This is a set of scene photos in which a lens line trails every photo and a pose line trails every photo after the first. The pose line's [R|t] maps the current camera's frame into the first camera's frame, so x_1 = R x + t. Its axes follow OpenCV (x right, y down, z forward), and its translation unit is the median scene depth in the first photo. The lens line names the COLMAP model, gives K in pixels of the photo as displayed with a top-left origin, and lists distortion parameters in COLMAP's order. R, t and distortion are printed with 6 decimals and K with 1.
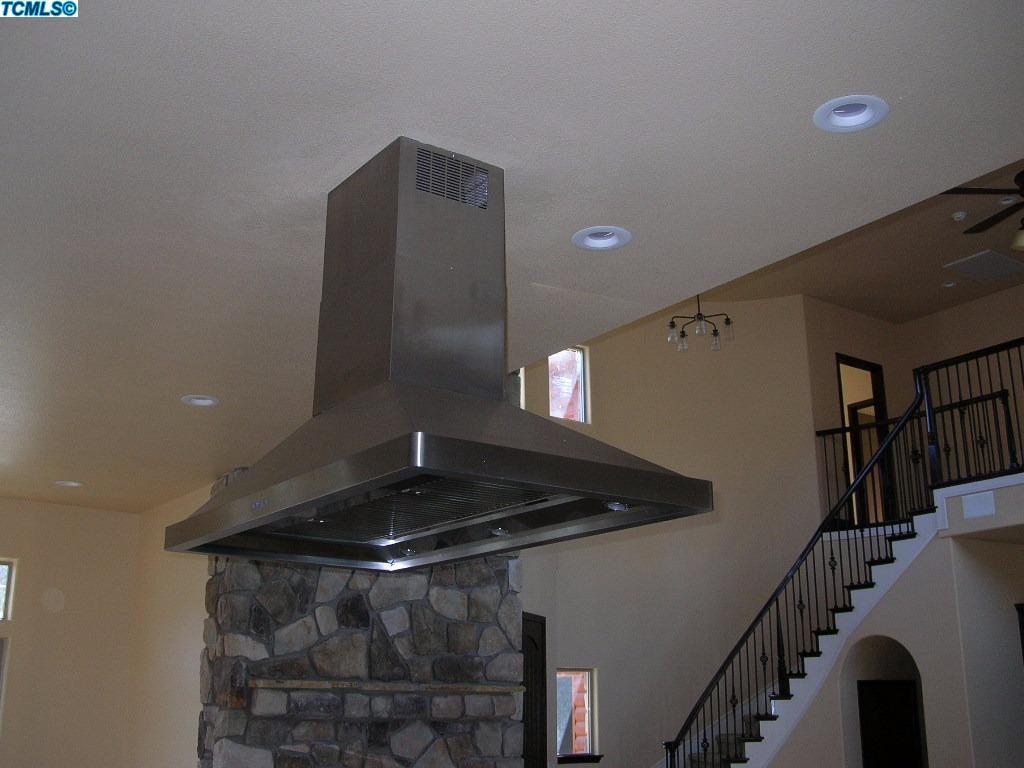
lens RADIAL K [[1109.9, 0, 516.0], [0, 1109.9, 381.0], [0, 0, 1]] dist [-0.139752, 0.000000]
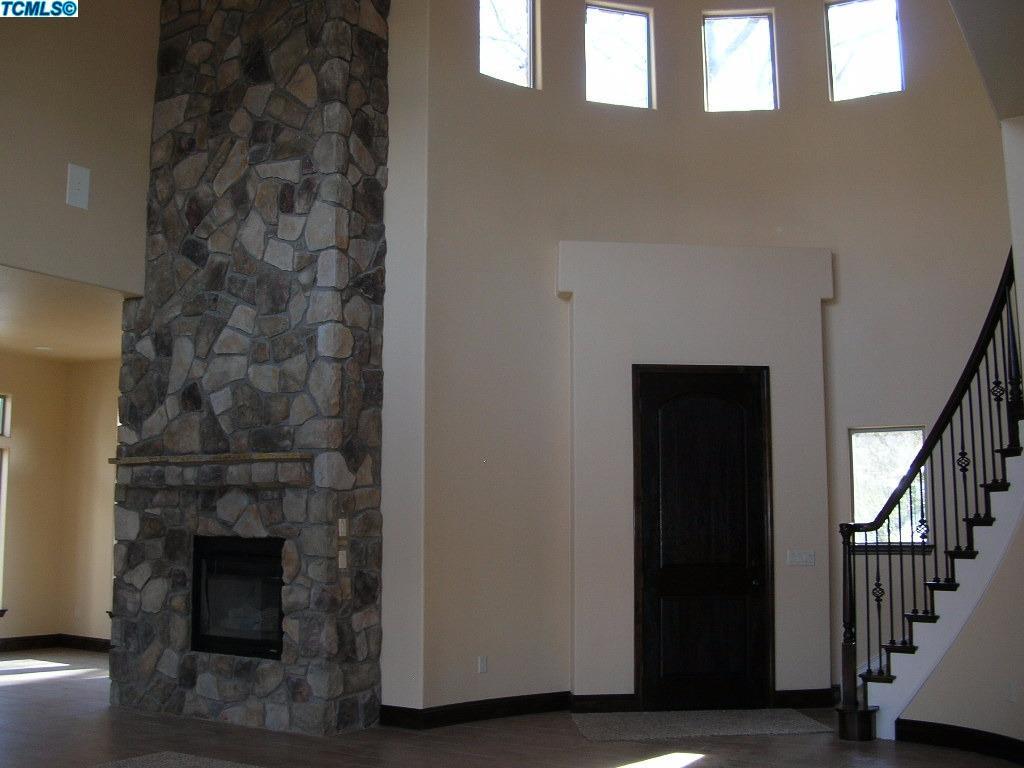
lens RADIAL K [[1109.9, 0, 511.2], [0, 1109.9, 388.5], [0, 0, 1]] dist [-0.139752, 0.000000]
pose [[0.411668, -0.118547, -0.903591, 0.727923], [0.253544, 0.967257, -0.011387, 0.209065], [0.875354, -0.224413, 0.428246, 0.558196]]
